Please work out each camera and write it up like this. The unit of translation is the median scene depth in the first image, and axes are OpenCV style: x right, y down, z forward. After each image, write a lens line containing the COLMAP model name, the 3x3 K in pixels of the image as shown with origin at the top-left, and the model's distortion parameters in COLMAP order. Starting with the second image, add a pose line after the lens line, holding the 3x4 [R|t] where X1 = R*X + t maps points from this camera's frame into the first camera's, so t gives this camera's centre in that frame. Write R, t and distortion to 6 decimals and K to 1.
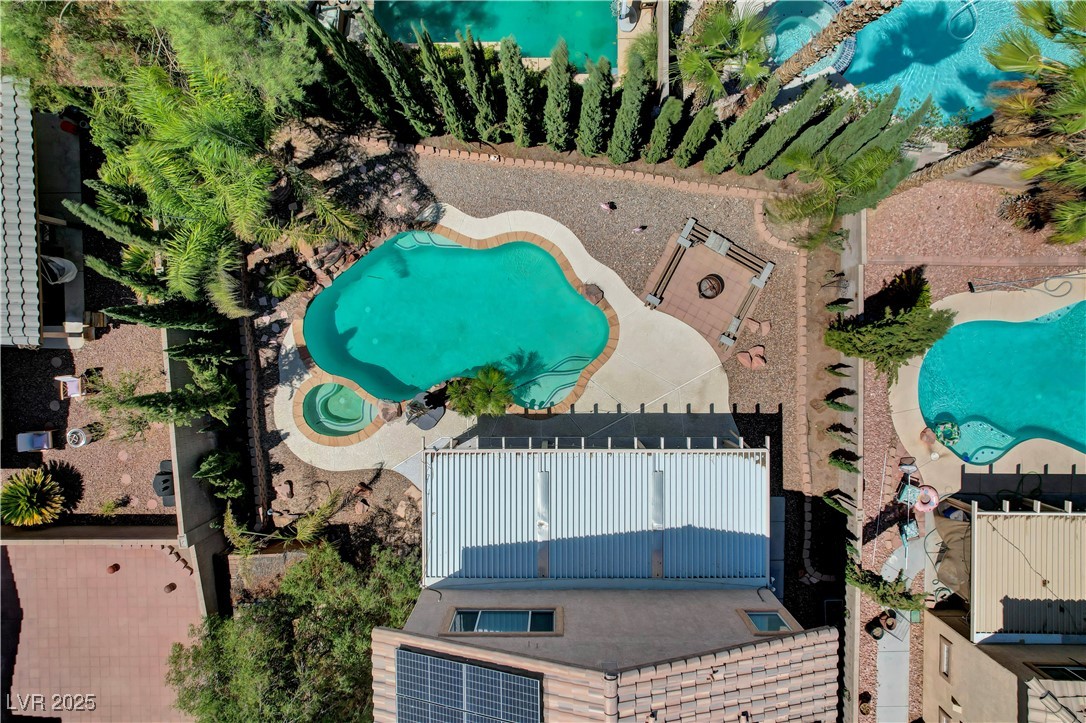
lens RADIAL K [[657.2, 0, 542.0], [0, 657.2, 389.0], [0, 0, 1]] dist [-0.026216, 0.000257]
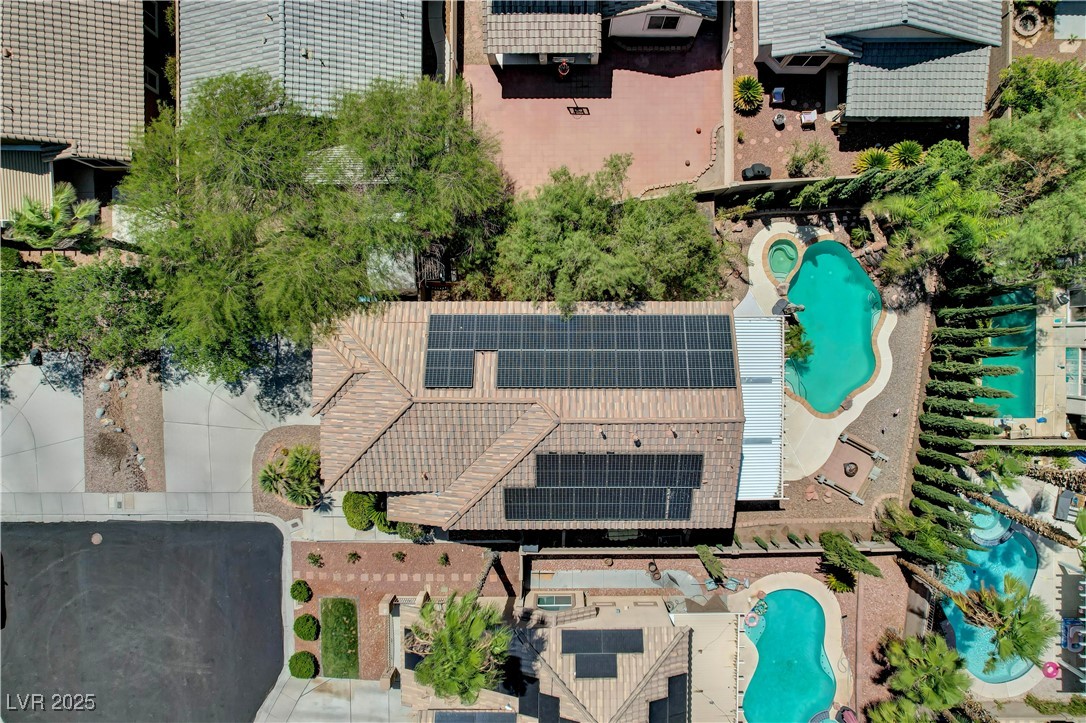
lens RADIAL K [[700.6, 0, 543.0], [0, 700.6, 361.5], [0, 0, 1]] dist [-0.075460, 0.068325]
pose [[-0.000484, 0.999480, 0.032238, -0.099261], [-0.999048, 0.000923, -0.043614, 0.761208], [-0.043621, -0.032228, 0.998528, -0.839909]]
